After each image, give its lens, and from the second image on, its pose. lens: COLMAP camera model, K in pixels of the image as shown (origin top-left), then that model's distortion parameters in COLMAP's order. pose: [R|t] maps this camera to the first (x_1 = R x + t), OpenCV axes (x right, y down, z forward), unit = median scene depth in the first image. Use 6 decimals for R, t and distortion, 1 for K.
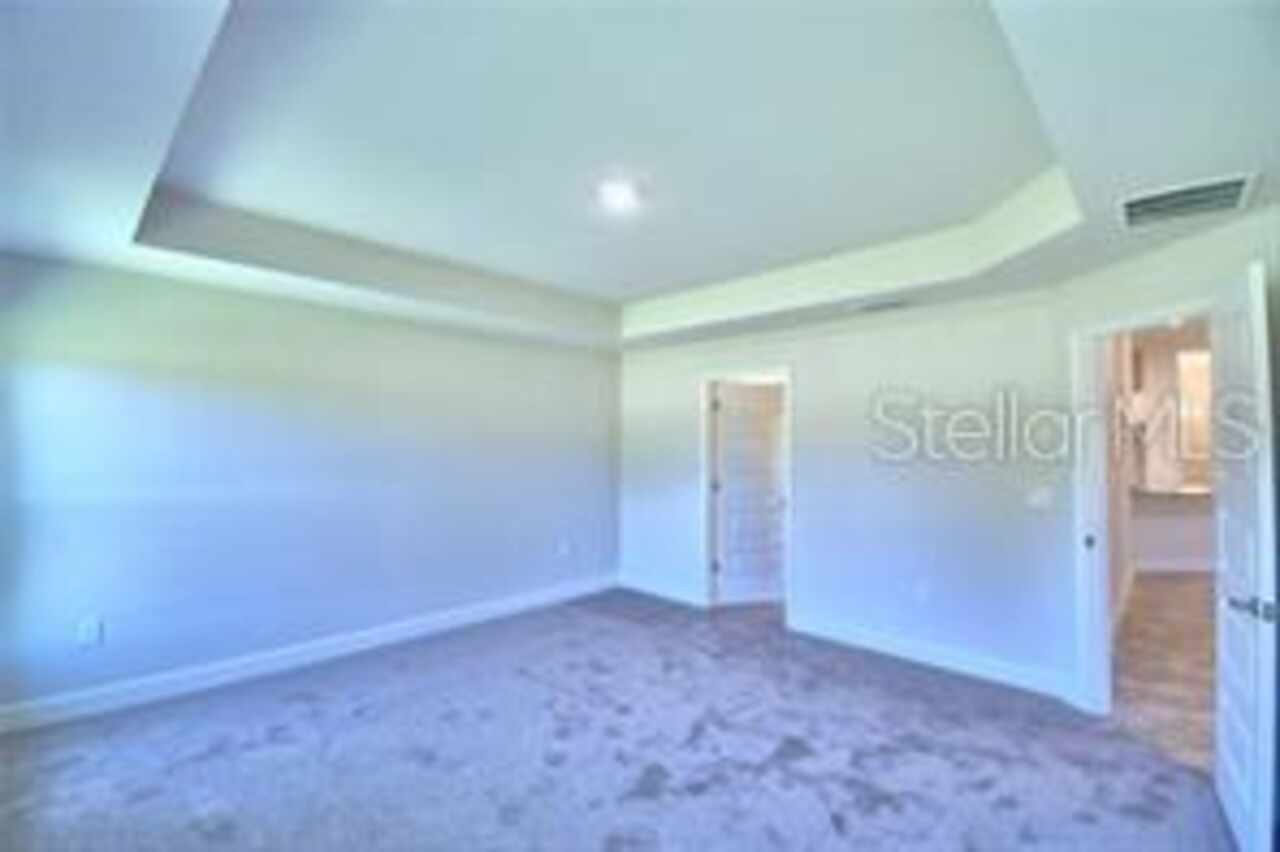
lens RADIAL K [[564.5, 0, 631.9], [0, 564.5, 431.1], [0, 0, 1]] dist [0.030296, -0.034385]
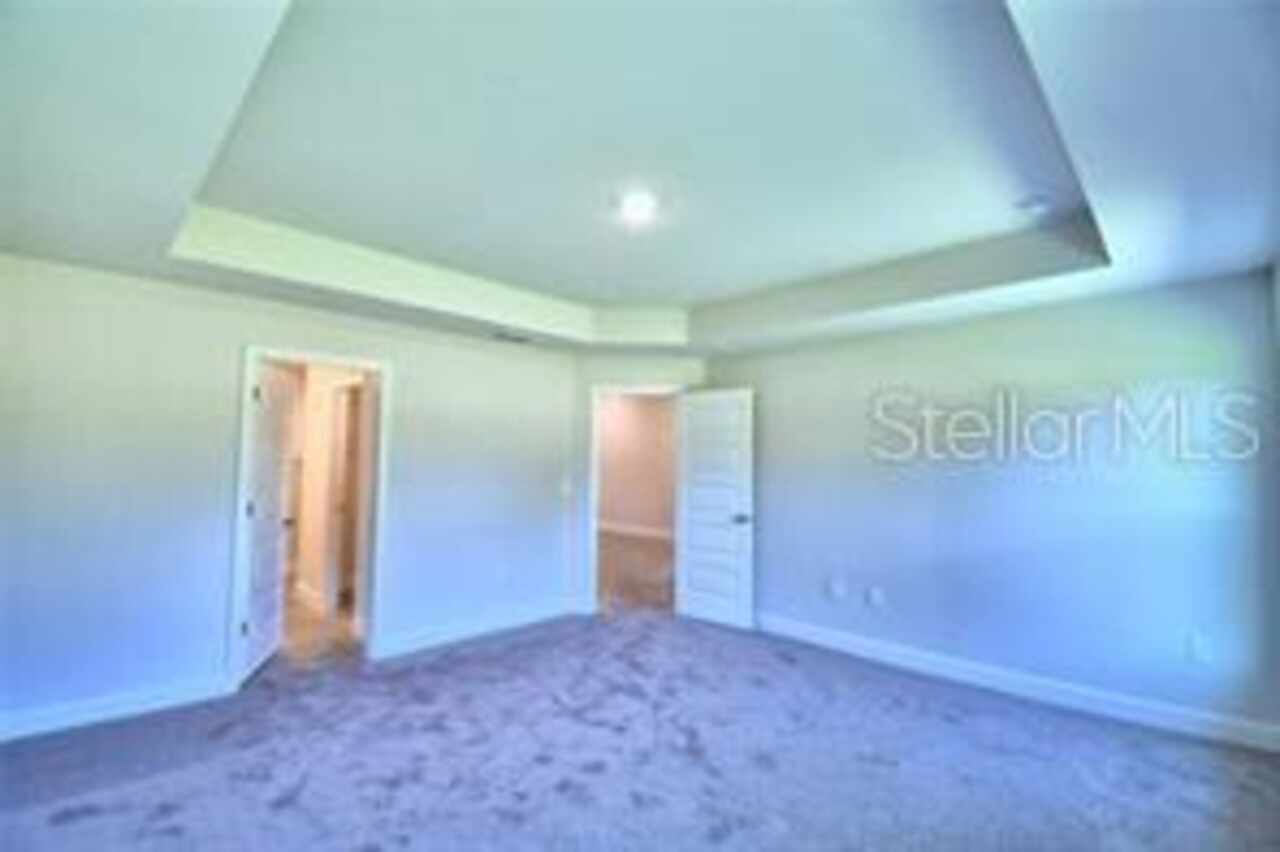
lens RADIAL K [[564.5, 0, 631.9], [0, 564.5, 431.1], [0, 0, 1]] dist [0.030296, -0.034385]
pose [[0.043629, 0.036971, 0.998363, -0.920202], [-0.034608, 0.998771, -0.035473, 0.016781], [-0.998448, -0.033004, 0.044855, 0.860701]]
